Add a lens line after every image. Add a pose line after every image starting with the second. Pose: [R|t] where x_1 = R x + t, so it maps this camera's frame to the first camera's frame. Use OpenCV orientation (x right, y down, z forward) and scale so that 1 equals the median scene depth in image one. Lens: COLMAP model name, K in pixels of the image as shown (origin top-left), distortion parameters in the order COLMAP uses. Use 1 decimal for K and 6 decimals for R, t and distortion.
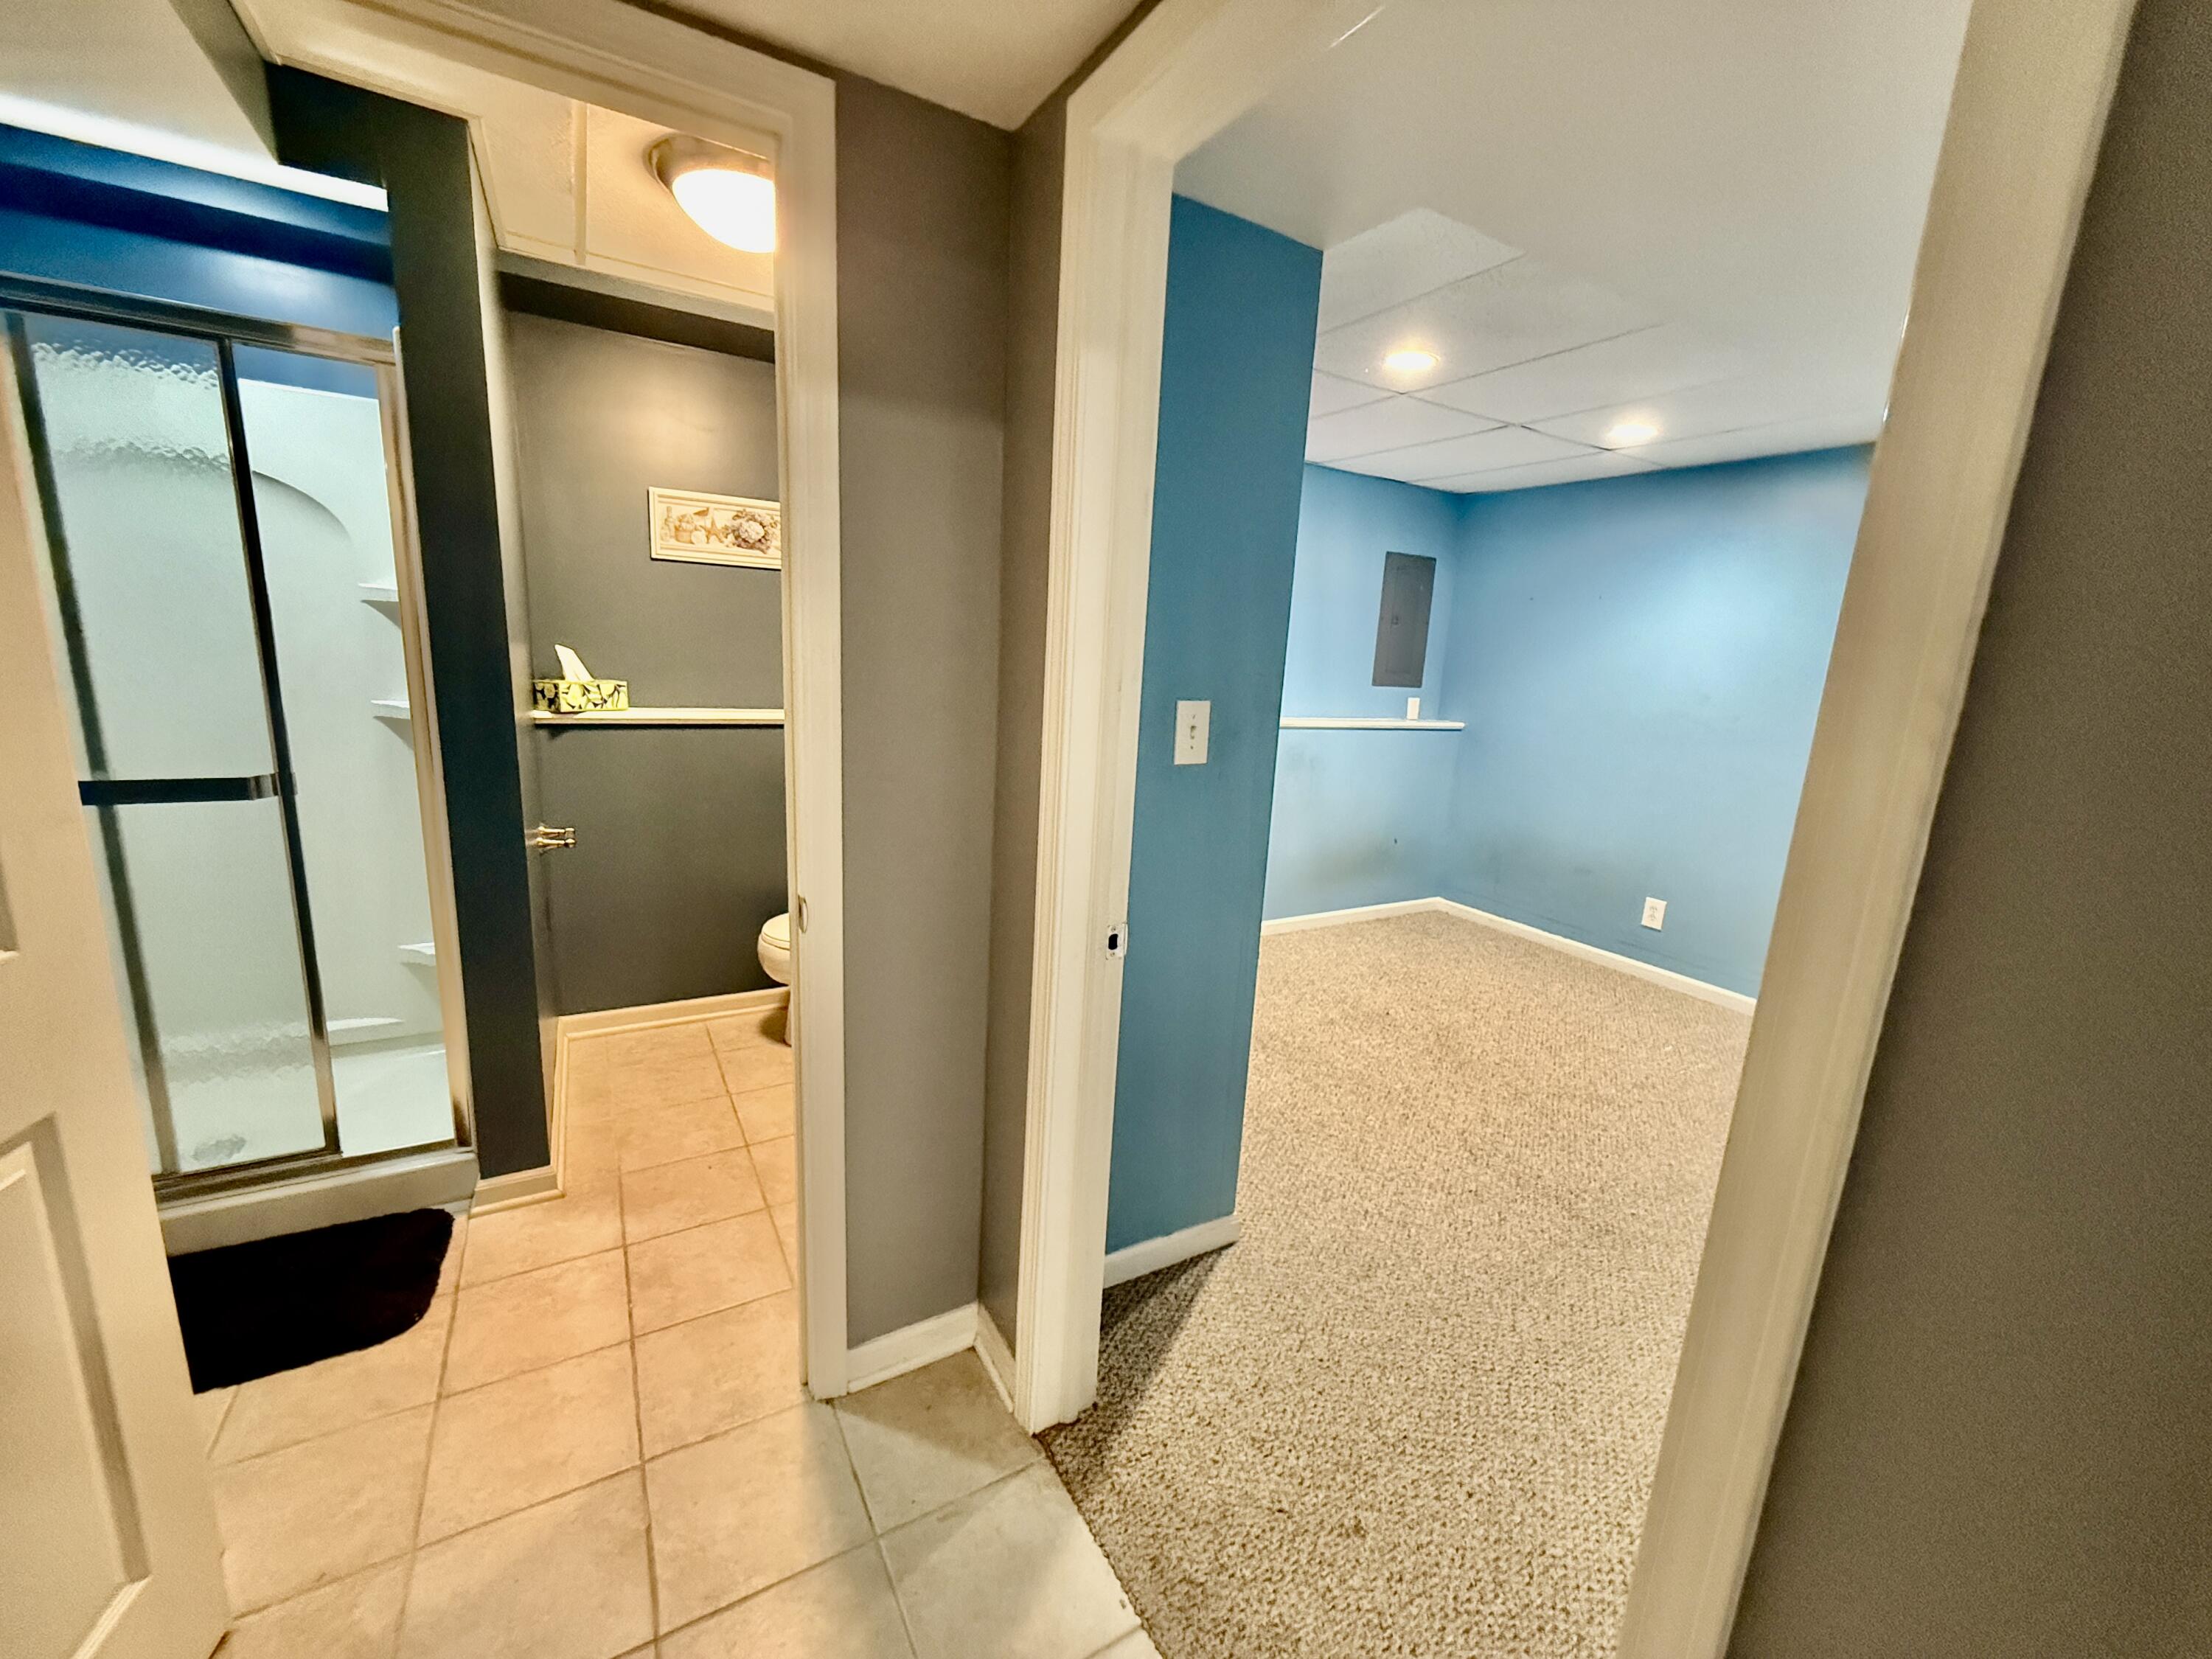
lens RADIAL K [[888.4, 0, 1113.8], [0, 888.4, 829.2], [0, 0, 1]] dist [0.000923, 0.001058]
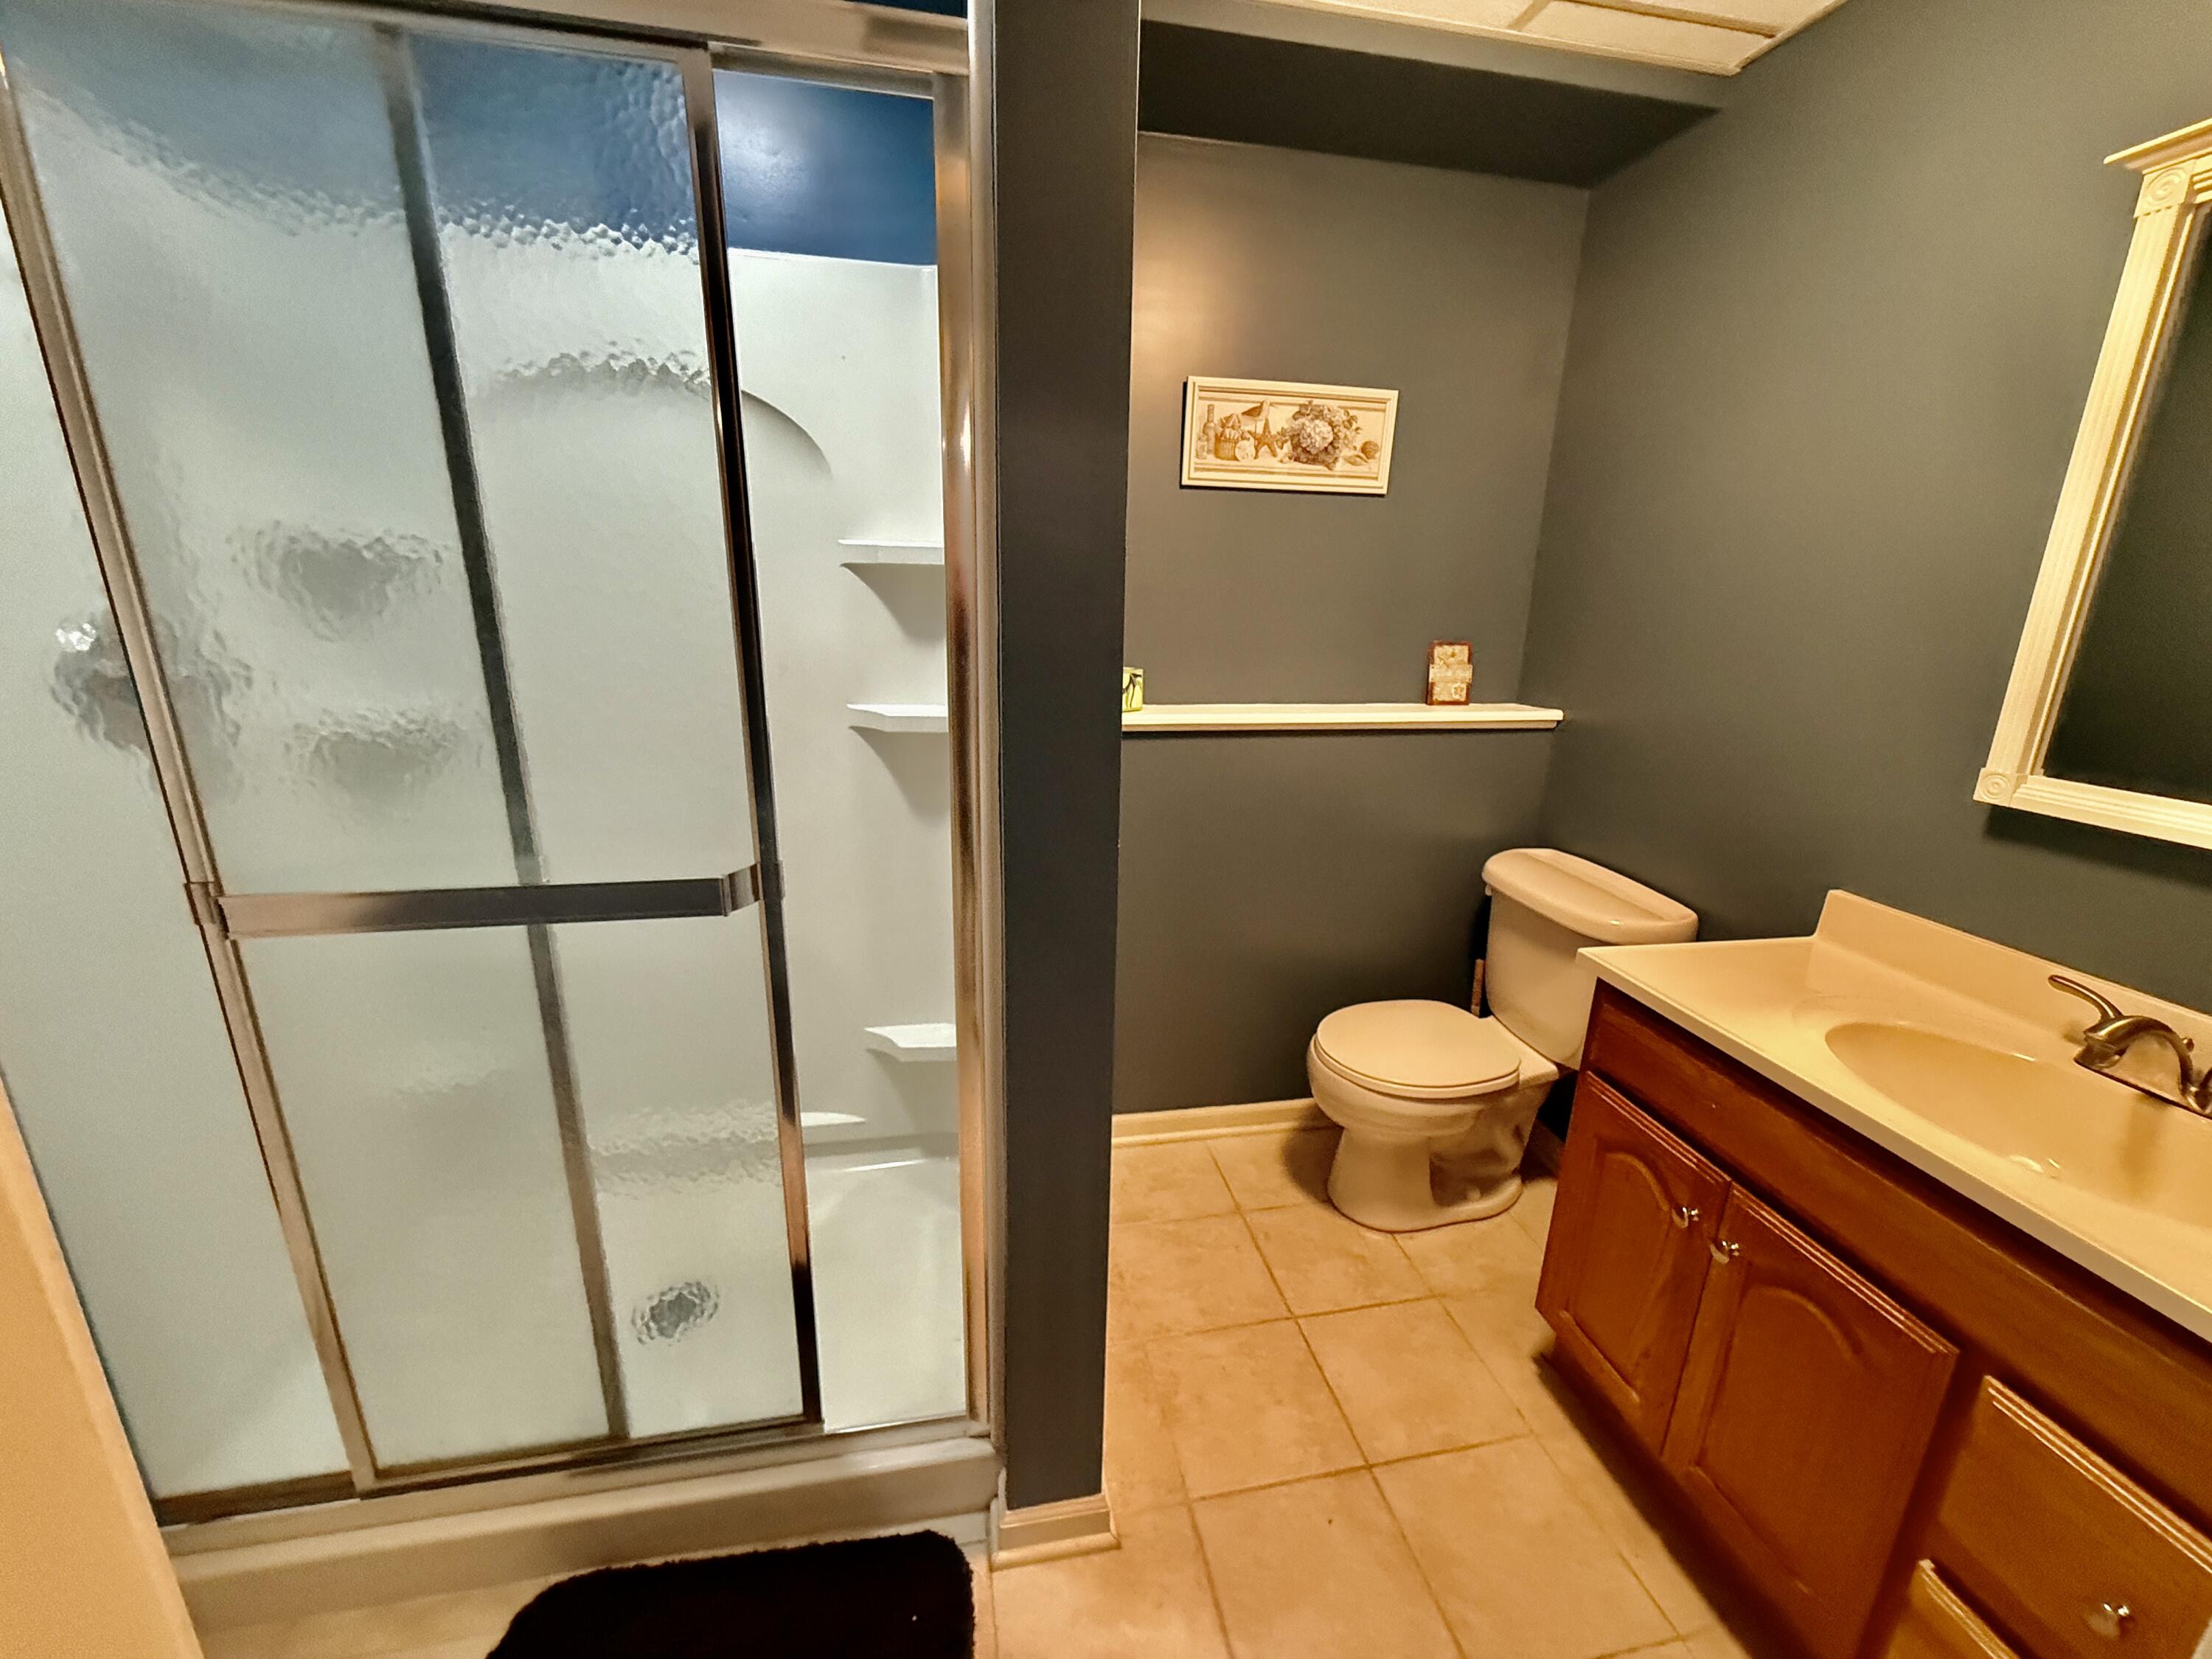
lens RADIAL K [[888.4, 0, 1109.5], [0, 888.4, 822.2], [0, 0, 1]] dist [0.000923, 0.001058]
pose [[0.940241, 0.054177, -0.336172, -0.444939], [-0.037216, 0.997698, 0.056698, -0.113110], [0.338470, -0.040799, 0.940092, 0.445339]]
